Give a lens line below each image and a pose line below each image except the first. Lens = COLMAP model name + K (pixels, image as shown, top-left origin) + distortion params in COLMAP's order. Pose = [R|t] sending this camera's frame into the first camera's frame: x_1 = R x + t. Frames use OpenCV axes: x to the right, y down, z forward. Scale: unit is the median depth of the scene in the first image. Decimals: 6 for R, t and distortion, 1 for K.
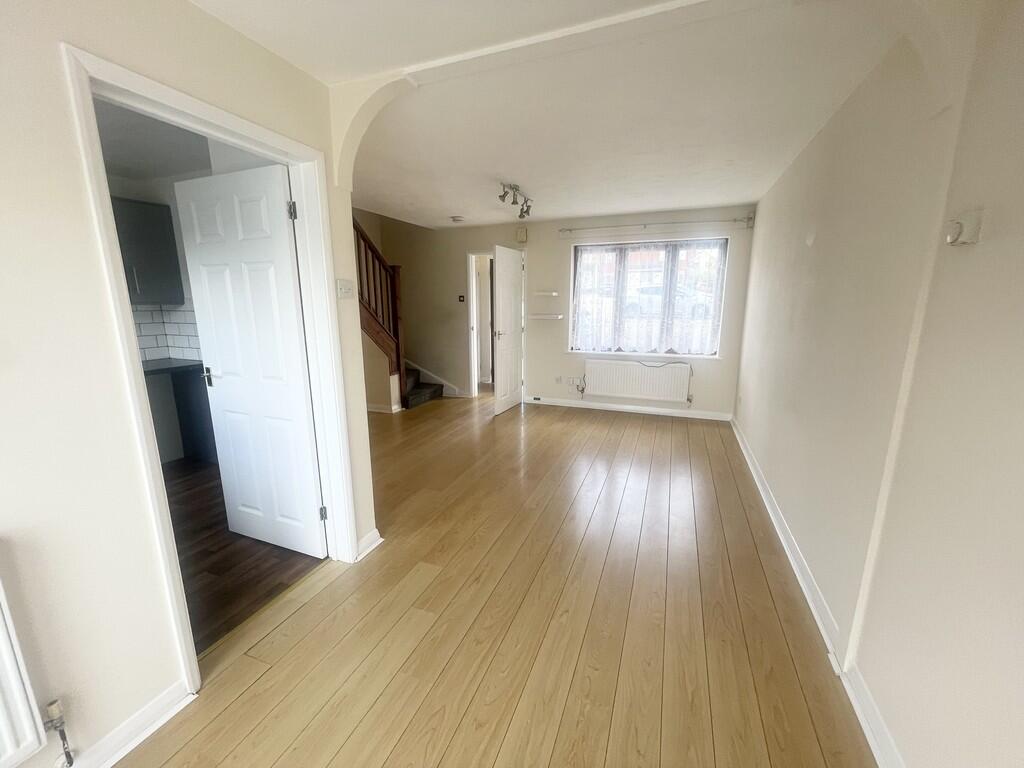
lens RADIAL K [[412.5, 0, 511.5], [0, 412.5, 384.1], [0, 0, 1]] dist [-0.008677, 0.000319]
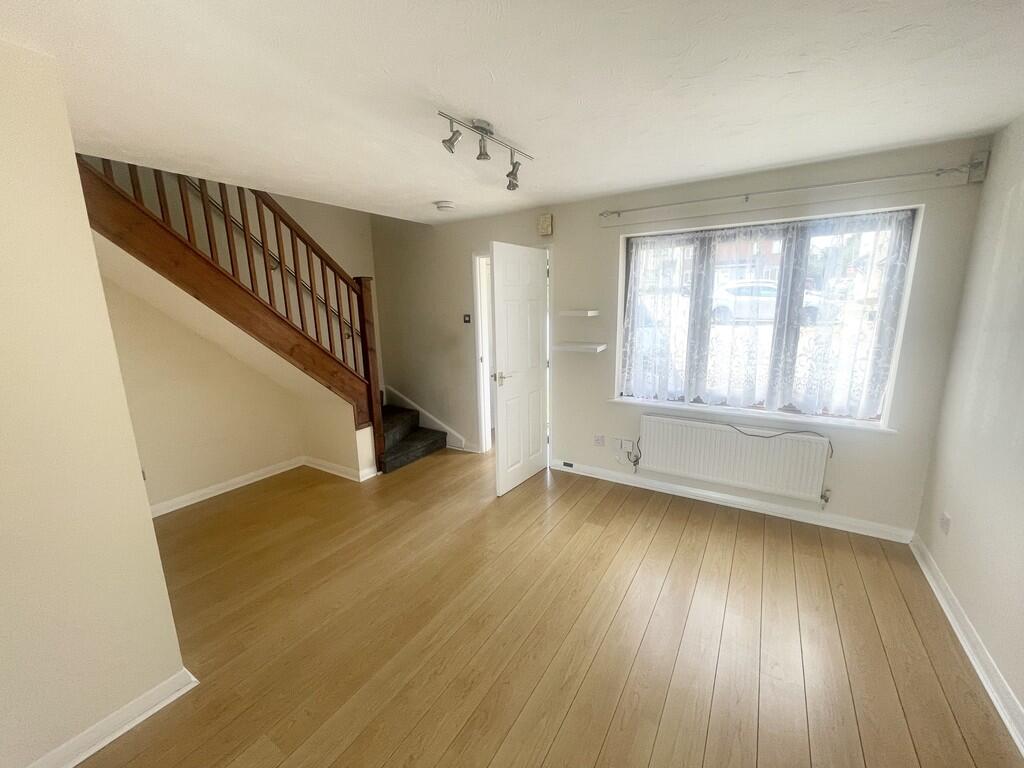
lens RADIAL K [[412.5, 0, 510.5], [0, 412.5, 383.3], [0, 0, 1]] dist [-0.008677, 0.000319]
pose [[0.983130, 0.017359, -0.182081, 0.097512], [-0.018204, 0.999830, -0.002969, -0.104012], [0.181998, 0.006233, 0.983279, 0.339520]]
